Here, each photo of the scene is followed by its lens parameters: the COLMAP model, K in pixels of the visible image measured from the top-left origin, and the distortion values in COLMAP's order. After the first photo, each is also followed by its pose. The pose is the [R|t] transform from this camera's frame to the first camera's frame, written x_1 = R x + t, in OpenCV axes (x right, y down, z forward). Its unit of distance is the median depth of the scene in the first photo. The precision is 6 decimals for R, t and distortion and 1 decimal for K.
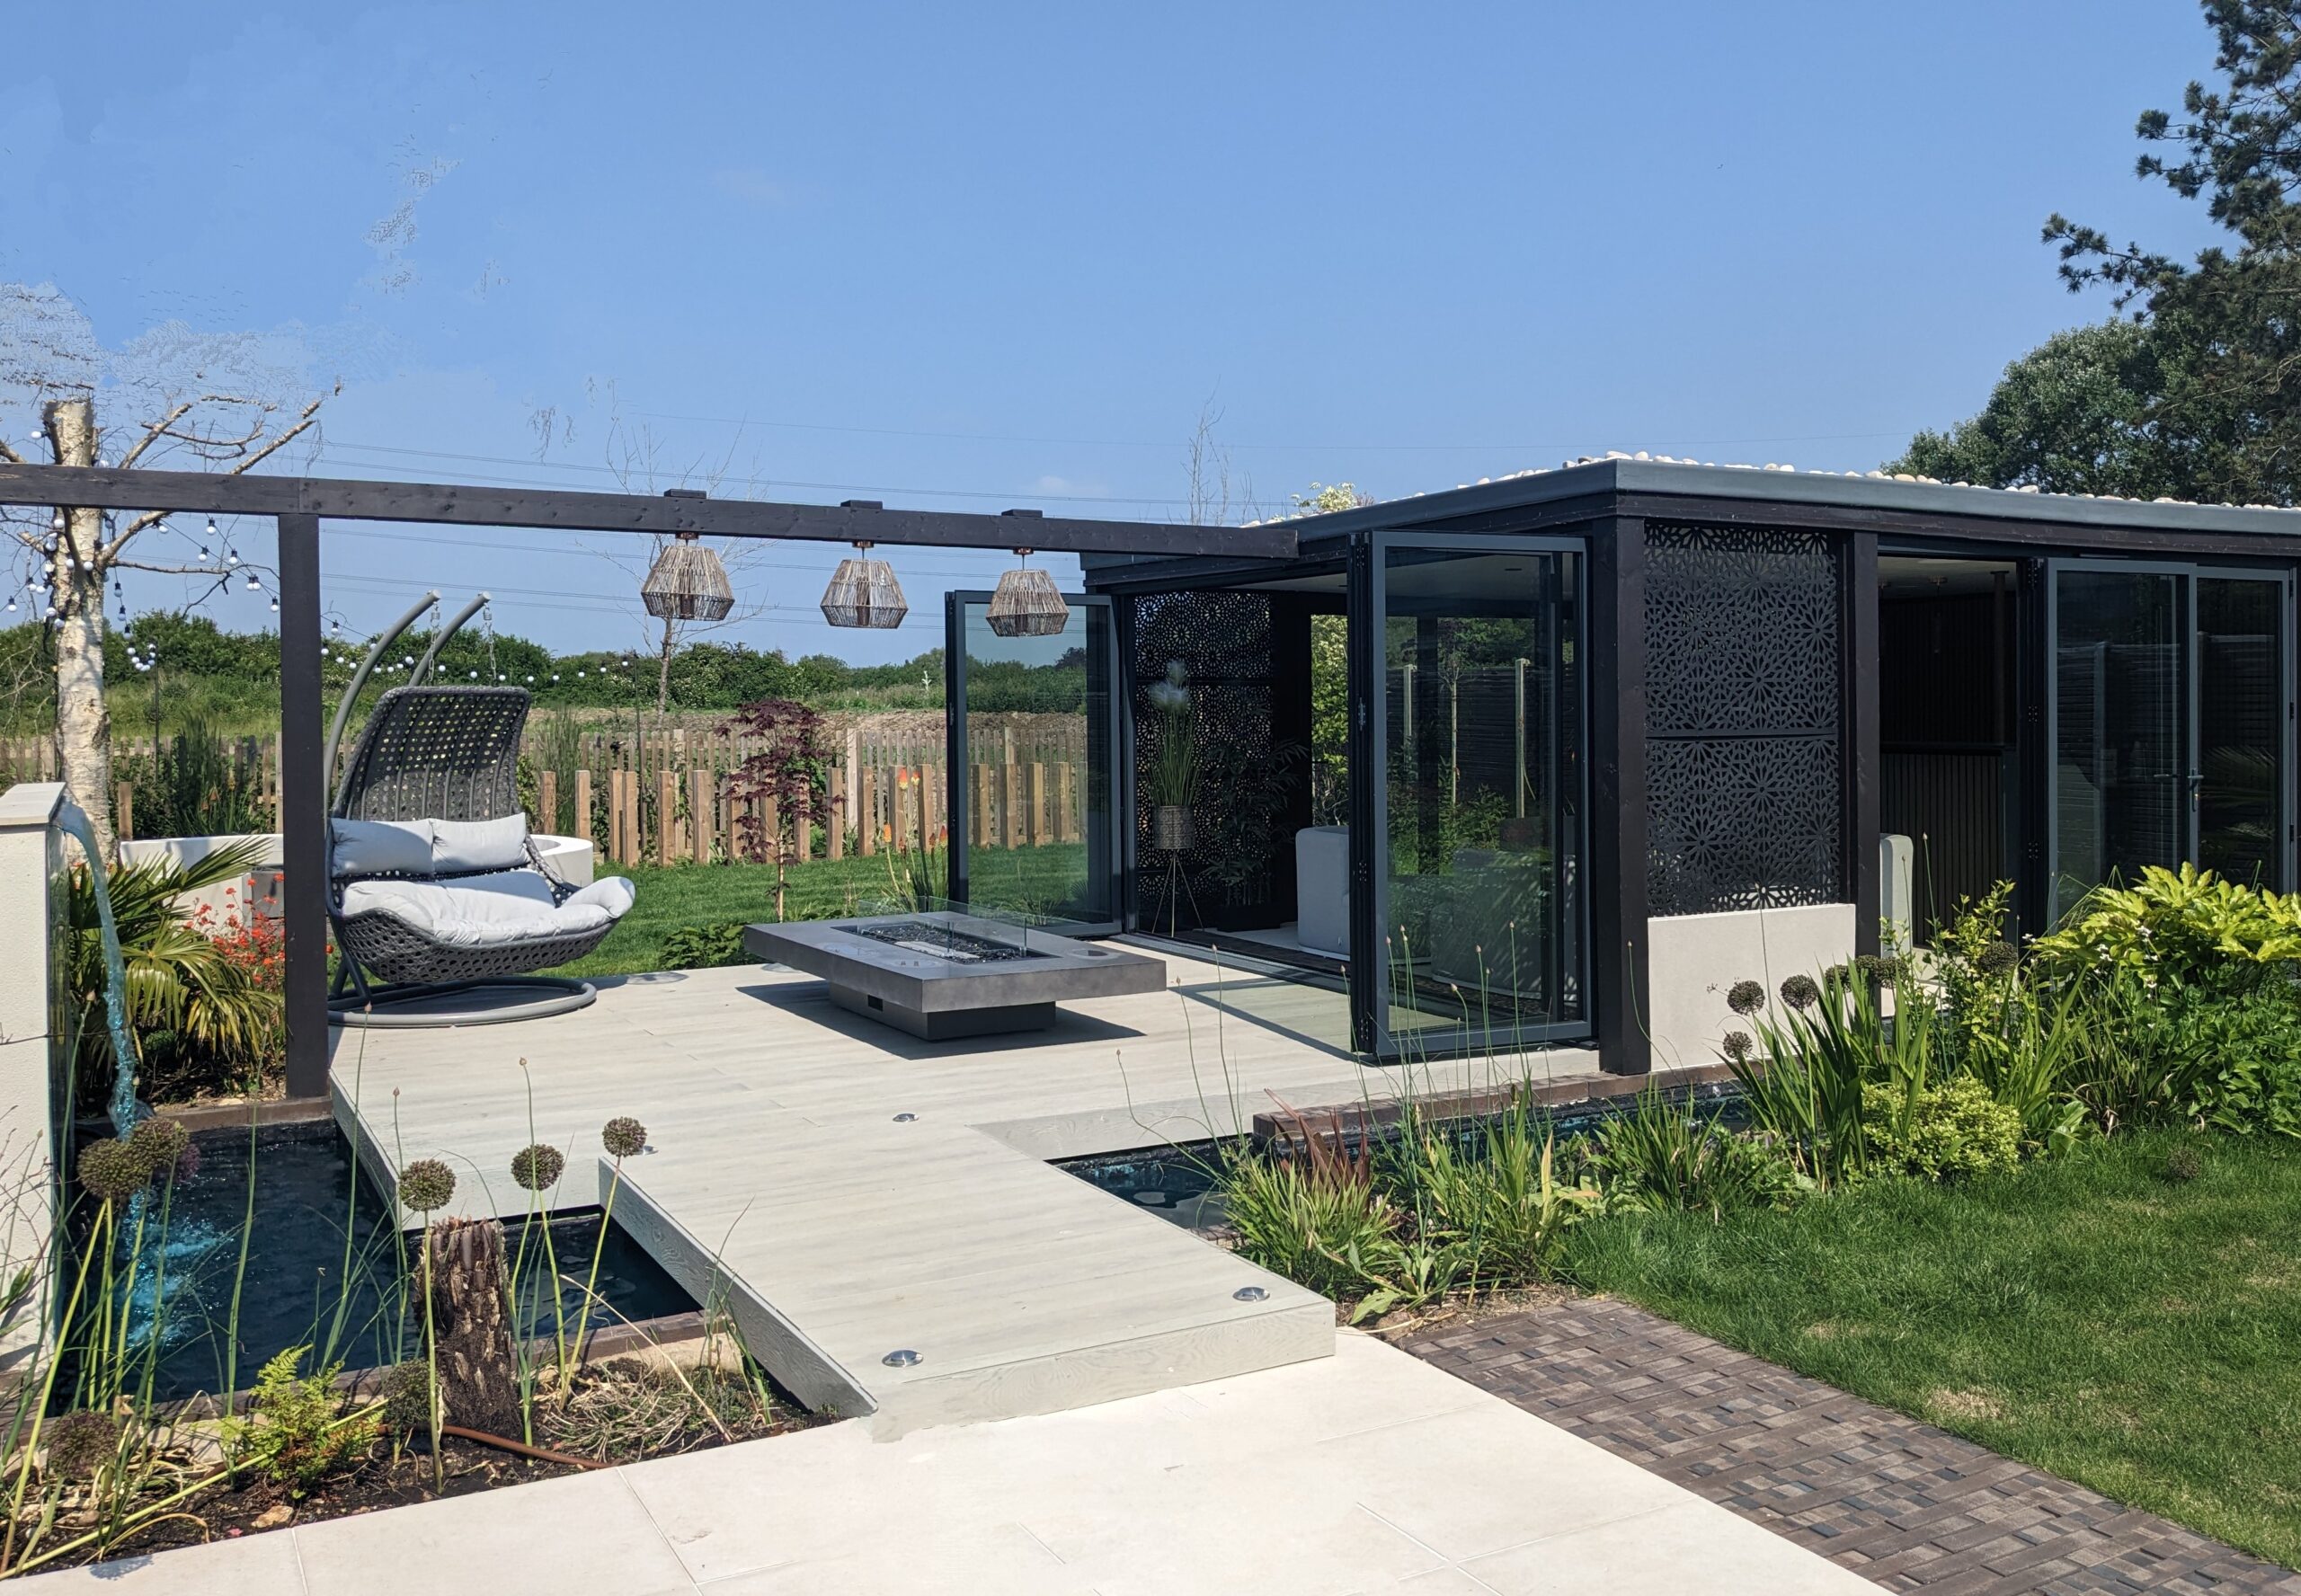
lens RADIAL K [[1868.9, 0, 1151.3], [0, 1868.9, 767.7], [0, 0, 1]] dist [0.011977, 0.108992]
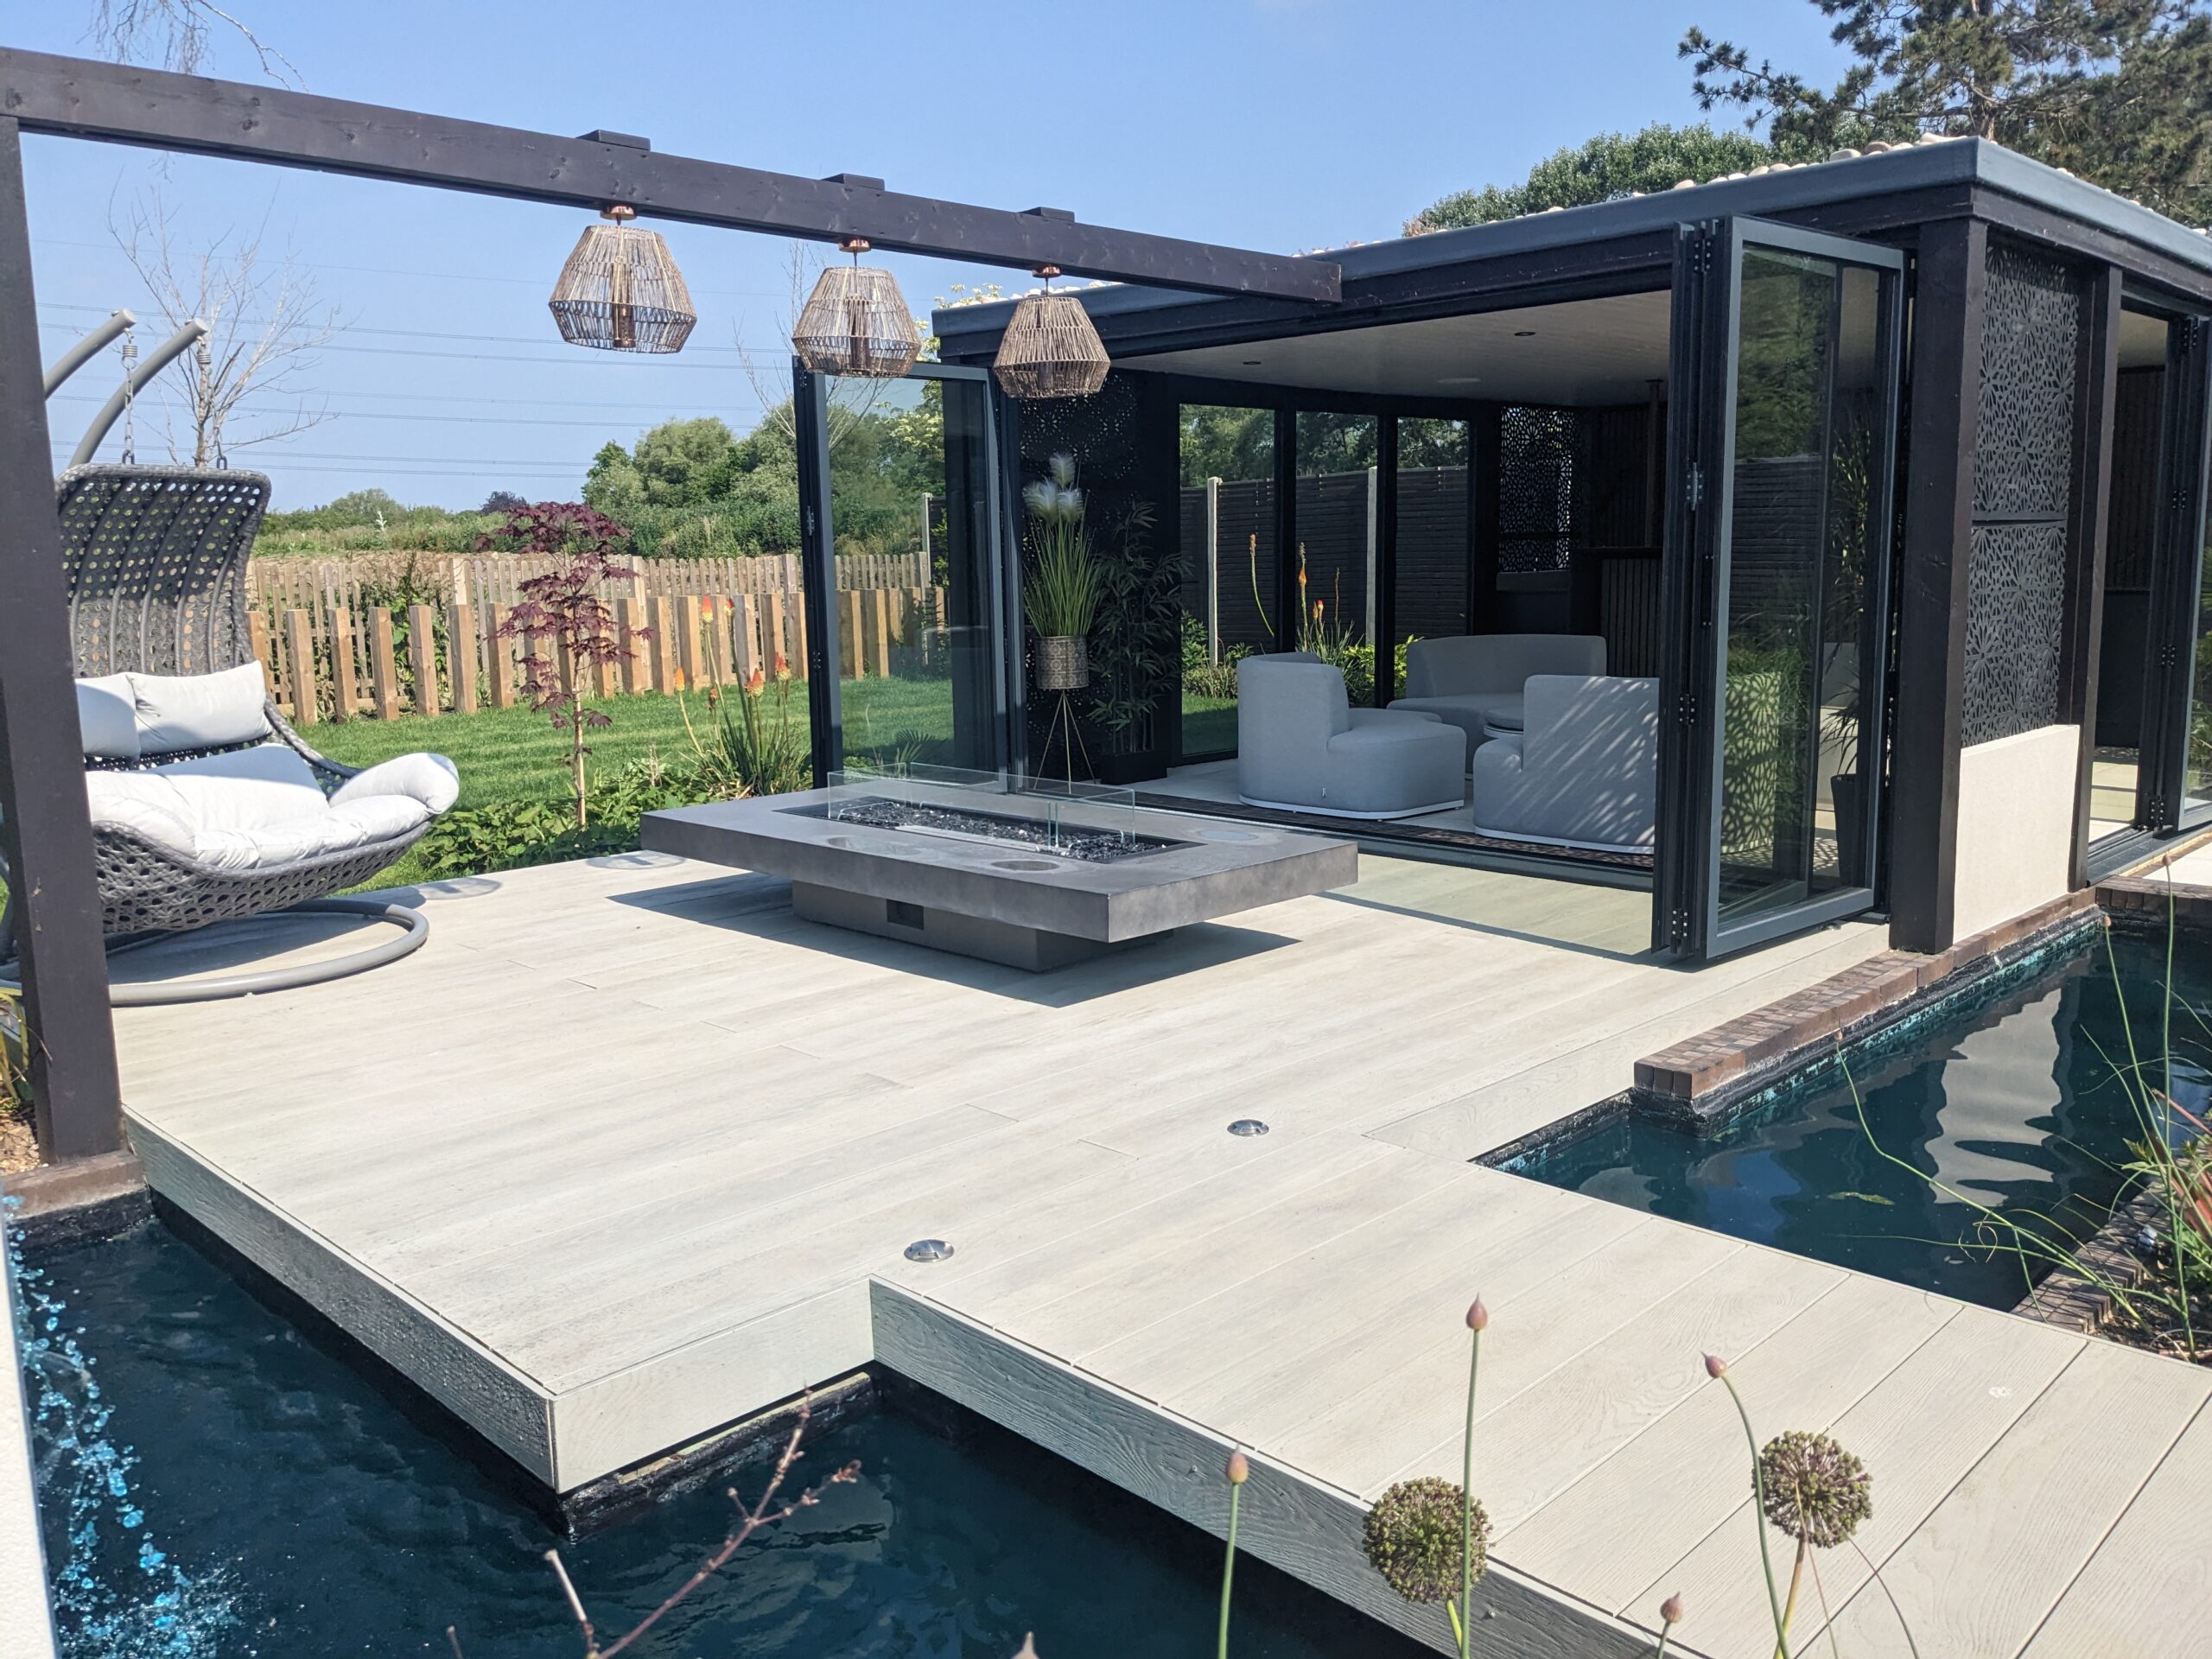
lens RADIAL K [[1731.1, 0, 1109.1], [0, 1731.1, 847.1], [0, 0, 1]] dist [0.057785, -0.093800]
pose [[0.961397, -0.057438, 0.269103, -0.218422], [0.019696, 0.989827, 0.140908, 0.006768], [-0.274459, -0.130168, 0.952748, 0.313802]]
